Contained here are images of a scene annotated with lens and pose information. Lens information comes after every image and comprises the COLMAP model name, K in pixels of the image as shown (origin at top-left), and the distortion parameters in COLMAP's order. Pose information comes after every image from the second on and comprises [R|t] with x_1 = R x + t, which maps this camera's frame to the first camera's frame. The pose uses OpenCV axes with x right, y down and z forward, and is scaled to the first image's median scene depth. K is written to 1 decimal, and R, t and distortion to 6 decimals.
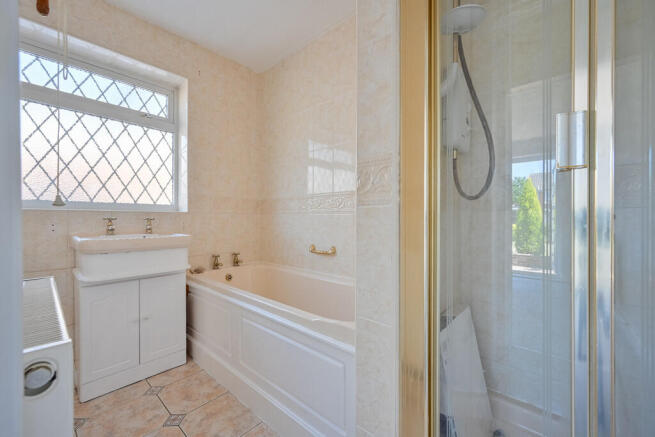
lens RADIAL K [[267.8, 0, 327.5], [0, 267.8, 218.5], [0, 0, 1]] dist [0.000073, 0.000078]
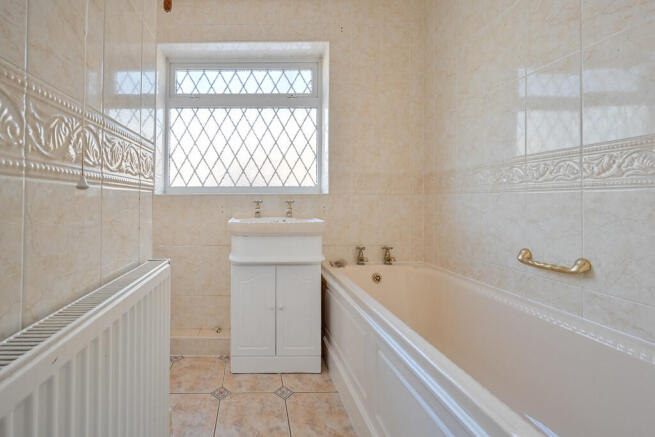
lens RADIAL K [[226.5, 0, 326.9], [0, 226.5, 198.2], [0, 0, 1]] dist [-0.000883, -0.000042]
pose [[0.676292, -0.009175, -0.736577, 0.013844], [0.005080, 0.999957, -0.007792, -0.003614], [0.736616, 0.001528, 0.676309, 0.504784]]
